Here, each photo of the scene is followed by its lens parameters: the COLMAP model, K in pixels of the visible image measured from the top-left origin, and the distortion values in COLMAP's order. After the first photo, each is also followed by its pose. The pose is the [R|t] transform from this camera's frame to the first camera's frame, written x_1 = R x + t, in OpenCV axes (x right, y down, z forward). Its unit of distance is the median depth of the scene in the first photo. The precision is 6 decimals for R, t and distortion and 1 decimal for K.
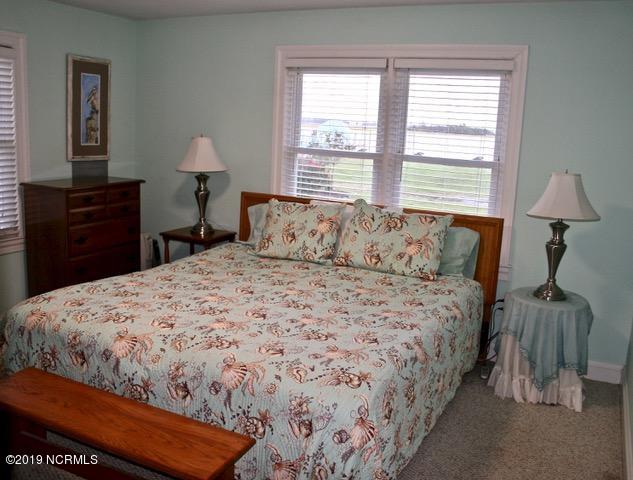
lens RADIAL K [[610.0, 0, 317.0], [0, 610.0, 240.2], [0, 0, 1]] dist [-0.104218, 0.000000]
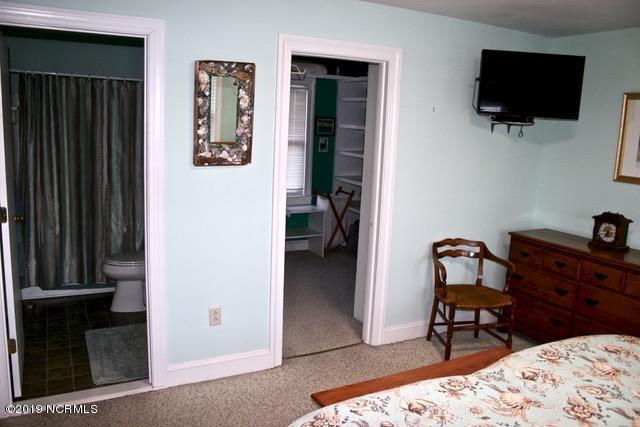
lens RADIAL K [[522.2, 0, 313.5], [0, 522.2, 211.4], [0, 0, 1]] dist [-0.150789, 0.115026]
pose [[-0.586480, 0.072425, -0.806719, 0.365032], [-0.224099, 0.942604, 0.247543, -0.140569], [0.778345, 0.325964, -0.536588, 0.757738]]
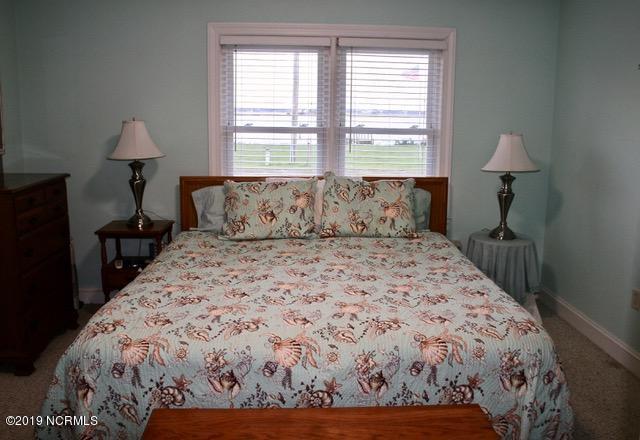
lens RADIAL K [[566.0, 0, 318.6], [0, 566.0, 214.0], [0, 0, 1]] dist [-0.114566, 0.042761]
pose [[0.872759, -0.121164, 0.472875, -0.430959], [0.118950, 0.992293, 0.034714, -0.032640], [-0.473437, 0.025952, 0.880445, 0.166274]]
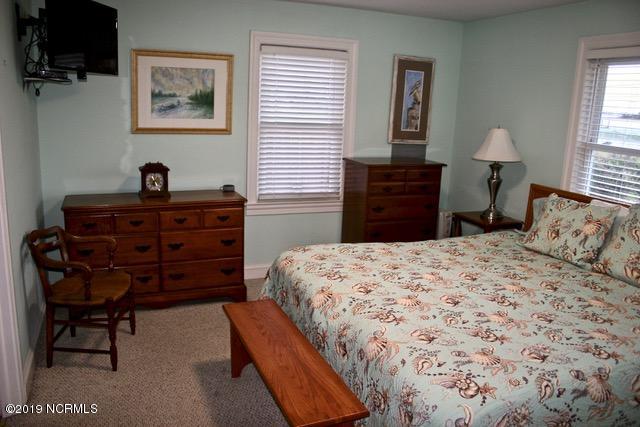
lens RADIAL K [[522.2, 0, 309.4], [0, 522.2, 214.8], [0, 0, 1]] dist [-0.150789, 0.115026]
pose [[0.739820, 0.133175, -0.659493, 0.208477], [-0.135342, 0.989635, 0.048017, -0.022122], [0.659052, 0.053733, 0.750176, 0.140901]]
